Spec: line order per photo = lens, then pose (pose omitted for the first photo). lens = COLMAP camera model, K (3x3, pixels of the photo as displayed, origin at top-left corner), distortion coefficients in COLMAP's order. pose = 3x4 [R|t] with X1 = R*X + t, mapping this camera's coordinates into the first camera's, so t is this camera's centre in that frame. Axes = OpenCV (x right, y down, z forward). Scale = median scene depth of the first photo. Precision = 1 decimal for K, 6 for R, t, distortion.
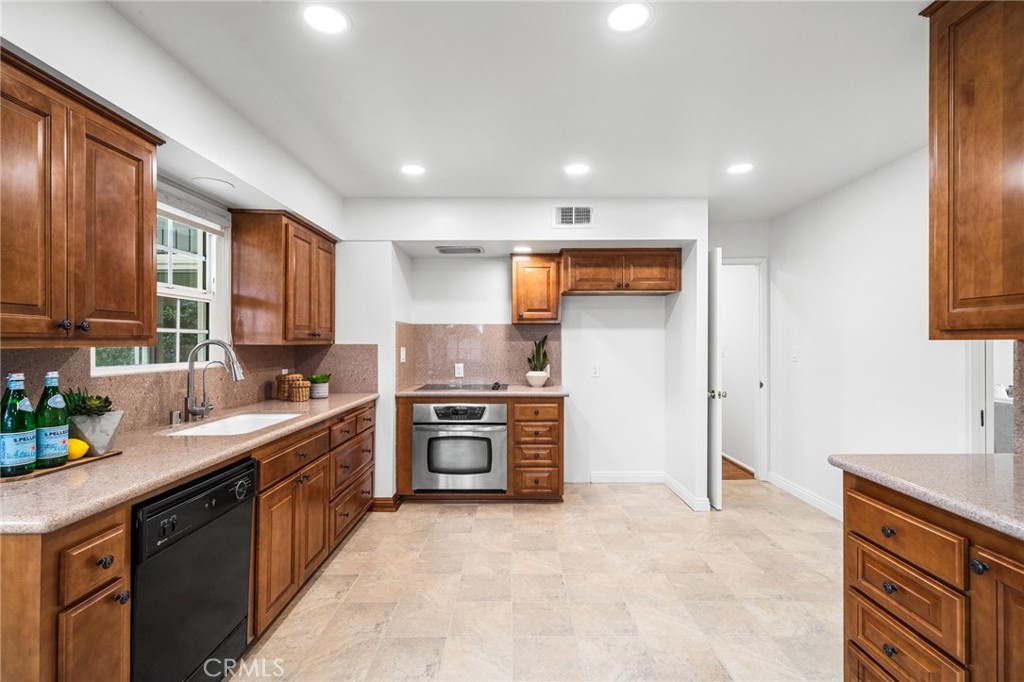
lens RADIAL K [[488.6, 0, 512.3], [0, 488.6, 340.9], [0, 0, 1]] dist [0.017203, 0.000314]
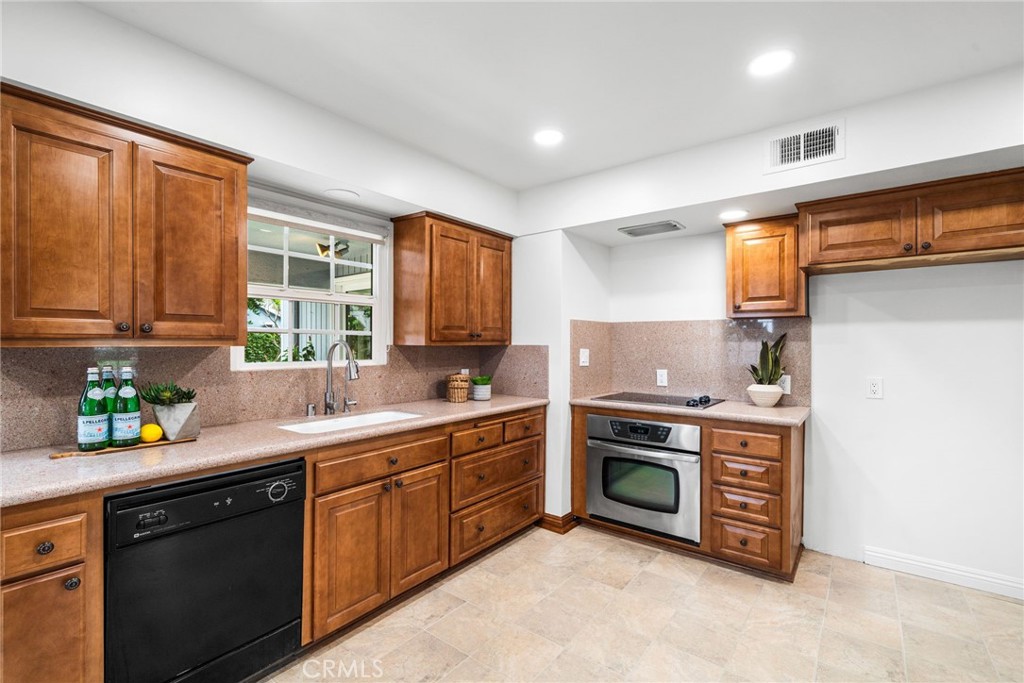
lens RADIAL K [[460.6, 0, 508.7], [0, 460.6, 343.9], [0, 0, 1]] dist [0.001826, 0.000145]
pose [[0.788198, 0.003374, -0.615412, 0.208318], [-0.000777, 0.999990, 0.004487, 0.000803], [0.615421, -0.003059, 0.788192, 0.301621]]
